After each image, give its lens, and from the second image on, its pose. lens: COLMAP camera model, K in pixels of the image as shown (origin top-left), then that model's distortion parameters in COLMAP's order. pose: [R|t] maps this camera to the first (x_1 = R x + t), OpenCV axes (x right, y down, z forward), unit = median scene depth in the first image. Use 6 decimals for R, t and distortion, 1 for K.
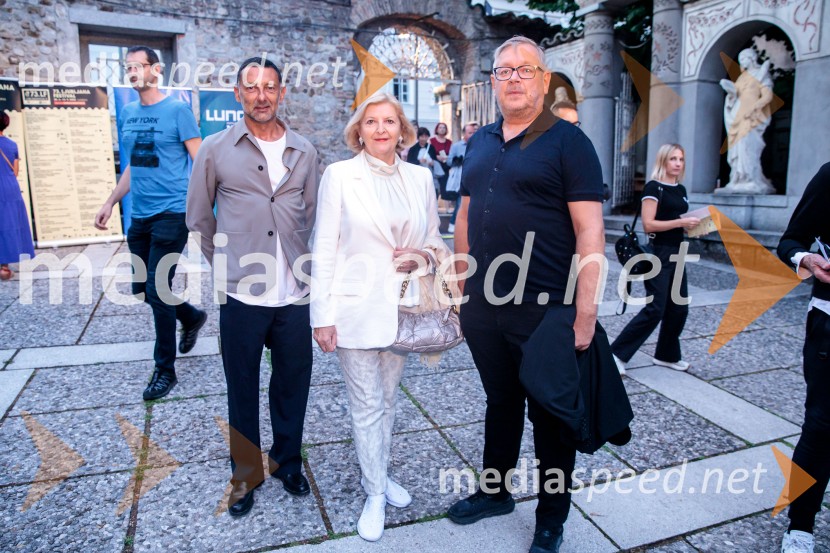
lens RADIAL K [[570.1, 0, 401.7], [0, 570.1, 279.3], [0, 0, 1]] dist [-0.084574, 0.059201]
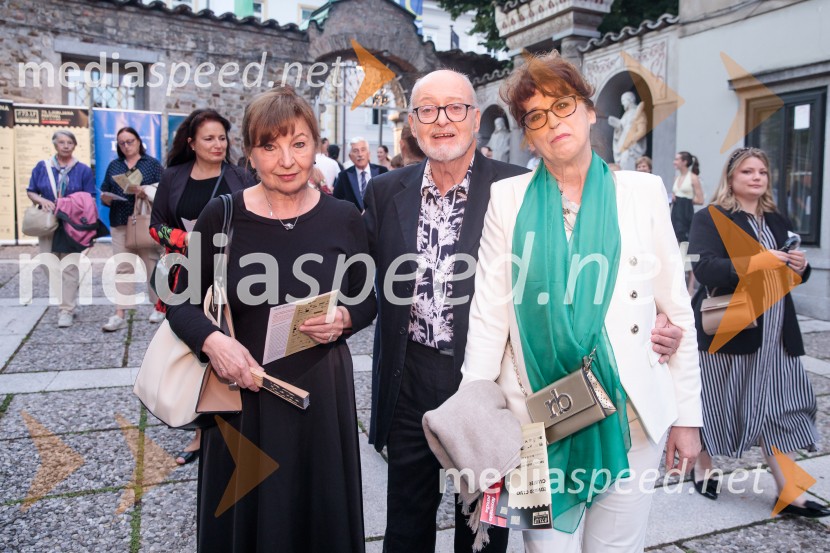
lens RADIAL K [[648.2, 0, 425.3], [0, 648.2, 272.3], [0, 0, 1]] dist [-0.048516, 0.053958]
pose [[0.998799, 0.016535, 0.046129, 0.102295], [-0.013000, 0.997030, -0.075913, 0.073951], [-0.047247, 0.075222, 0.996047, -0.292673]]
